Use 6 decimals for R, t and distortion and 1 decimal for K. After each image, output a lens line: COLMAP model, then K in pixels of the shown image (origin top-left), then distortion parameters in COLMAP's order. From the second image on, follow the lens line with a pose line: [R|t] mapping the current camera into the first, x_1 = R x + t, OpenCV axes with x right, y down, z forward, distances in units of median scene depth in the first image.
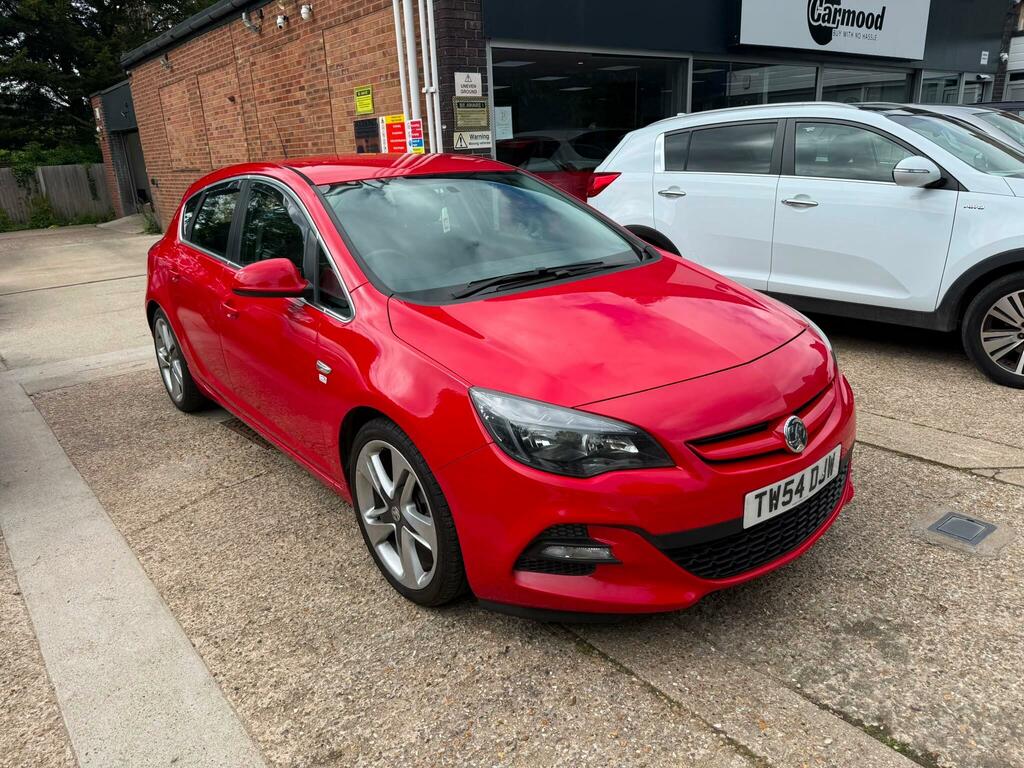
lens RADIAL K [[732.1, 0, 516.1], [0, 732.1, 395.4], [0, 0, 1]] dist [0.008483, -0.018800]
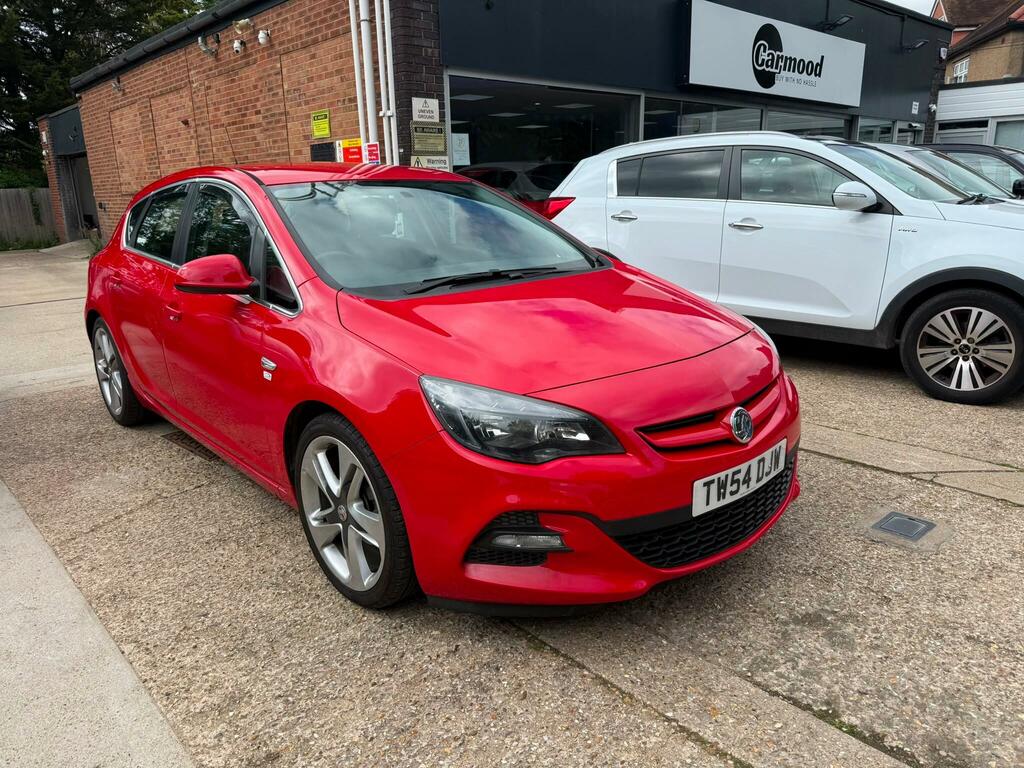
lens RADIAL K [[732.1, 0, 528.6], [0, 732.1, 393.1], [0, 0, 1]] dist [0.008483, -0.018800]
pose [[0.997260, 0.004015, 0.073871, 0.008012], [-0.000063, 0.998572, -0.053424, 0.049172], [-0.073980, 0.053273, 0.995836, 0.005750]]
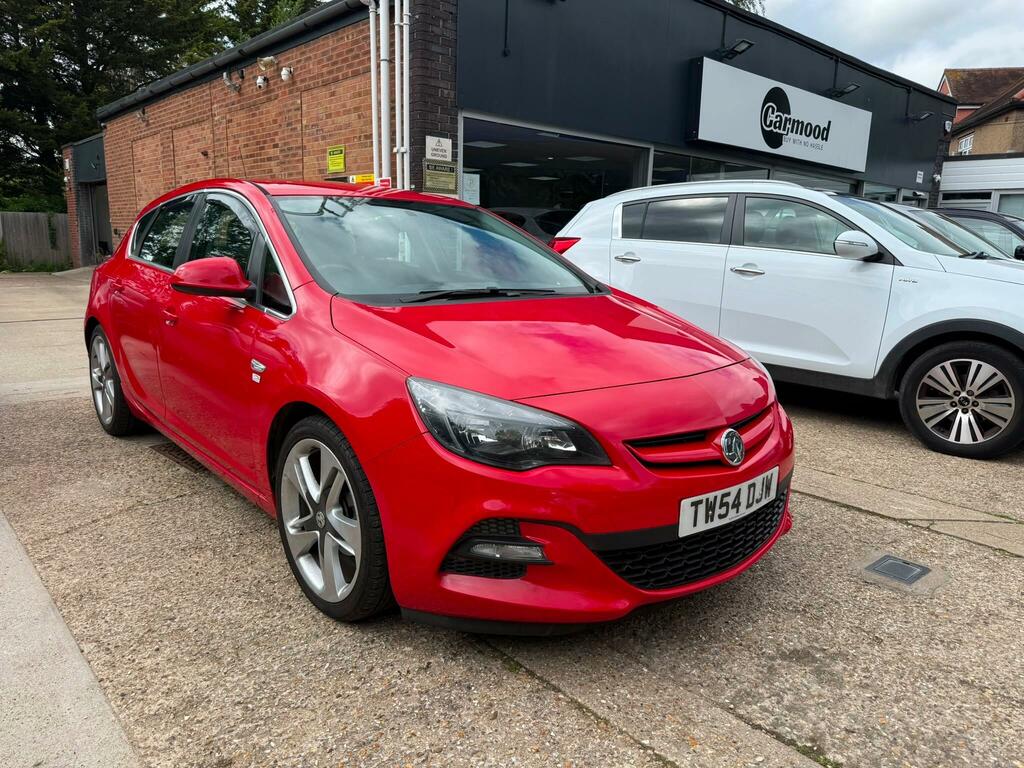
lens RADIAL K [[732.1, 0, 527.5], [0, 732.1, 391.5], [0, 0, 1]] dist [0.008483, -0.018800]
pose [[0.995836, 0.060206, 0.068460, 0.023218], [-0.051388, 0.990954, -0.123972, 0.089656], [-0.075304, 0.119937, 0.989921, 0.020388]]
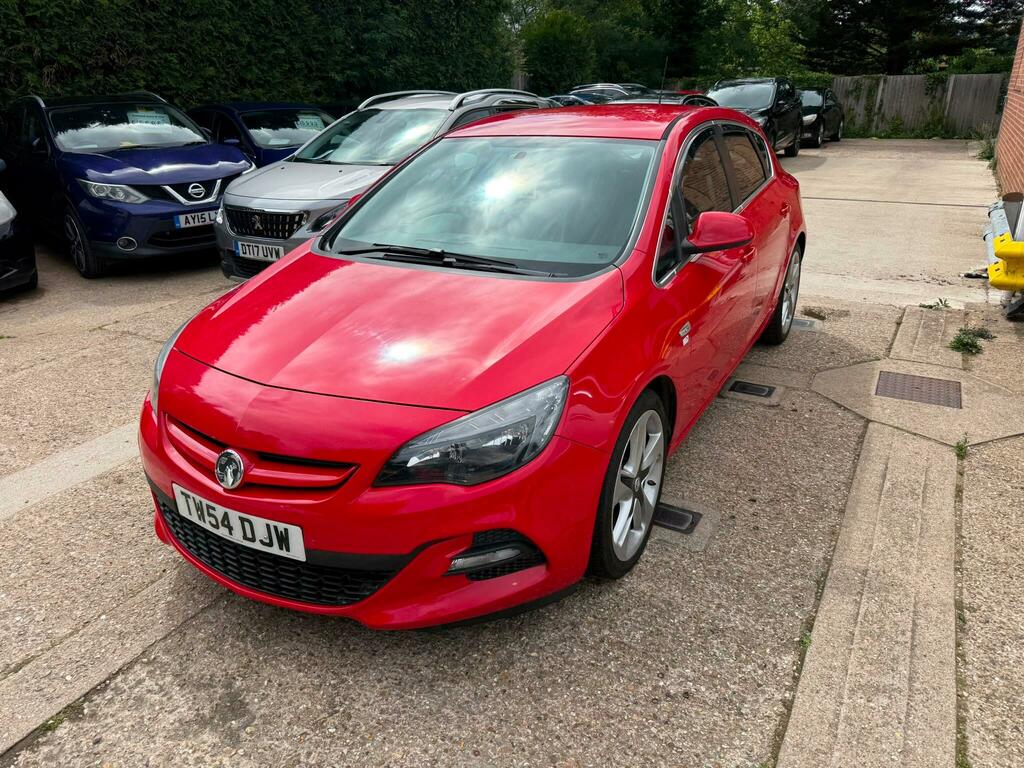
lens RADIAL K [[732.1, 0, 506.4], [0, 732.1, 402.5], [0, 0, 1]] dist [0.008483, -0.018800]
pose [[0.354707, 0.410490, -0.840048, 0.974087], [-0.298268, 0.901204, 0.314431, -0.327609], [0.886126, 0.139028, 0.442100, 0.690944]]
